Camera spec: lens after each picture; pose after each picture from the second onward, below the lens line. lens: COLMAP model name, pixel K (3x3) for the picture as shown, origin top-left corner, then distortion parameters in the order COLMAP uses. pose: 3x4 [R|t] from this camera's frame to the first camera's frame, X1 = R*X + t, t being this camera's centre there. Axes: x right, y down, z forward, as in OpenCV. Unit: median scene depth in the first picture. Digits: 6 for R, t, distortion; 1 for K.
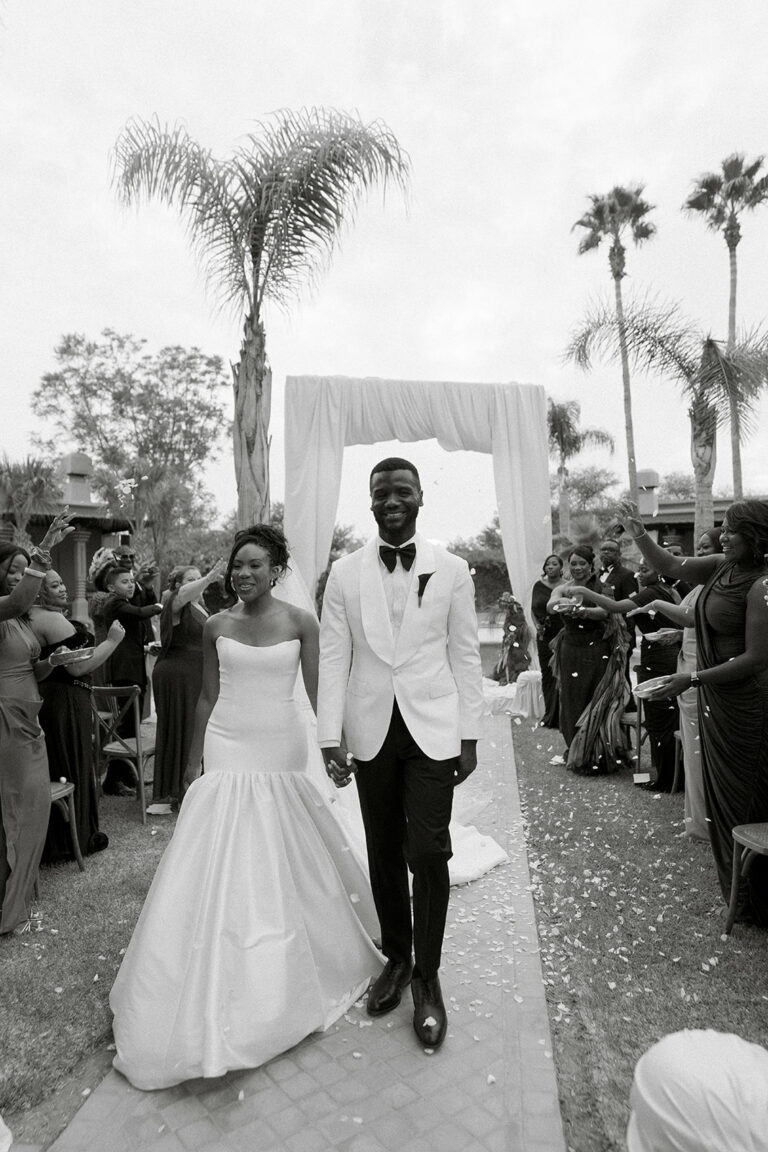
lens RADIAL K [[770.6, 0, 391.3], [0, 770.6, 564.9], [0, 0, 1]] dist [0.000696, 0.000733]
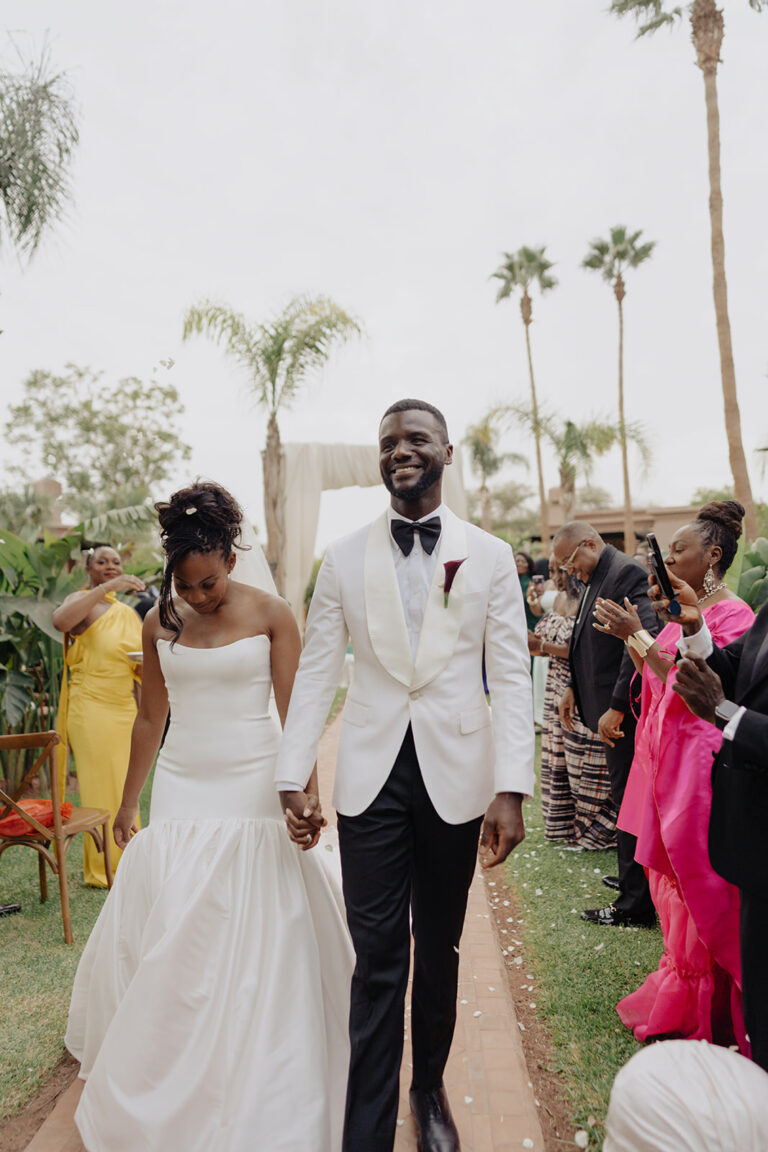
lens RADIAL K [[772.1, 0, 383.7], [0, 772.1, 579.8], [0, 0, 1]] dist [0.005503, -0.000396]
pose [[0.996670, -0.023131, 0.078192, -0.024522], [0.022235, 0.999677, 0.012305, -0.003927], [-0.078452, -0.010525, 0.996862, -0.165748]]
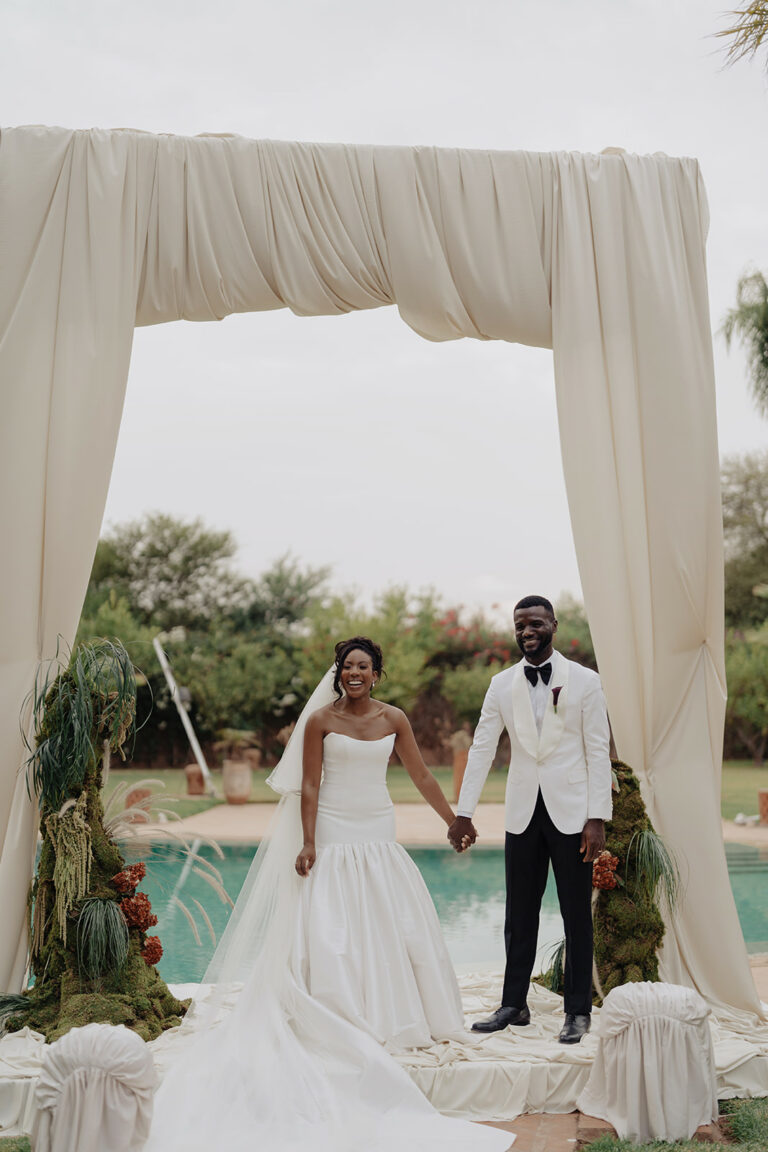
lens RADIAL K [[1671.5, 0, 361.1], [0, 1671.5, 577.0], [0, 0, 1]] dist [0.000187, 0.036469]
pose [[0.999365, 0.001731, -0.035579, 0.017073], [-0.003375, 0.998927, -0.046200, -0.000173], [0.035461, 0.046290, 0.998298, 0.055496]]
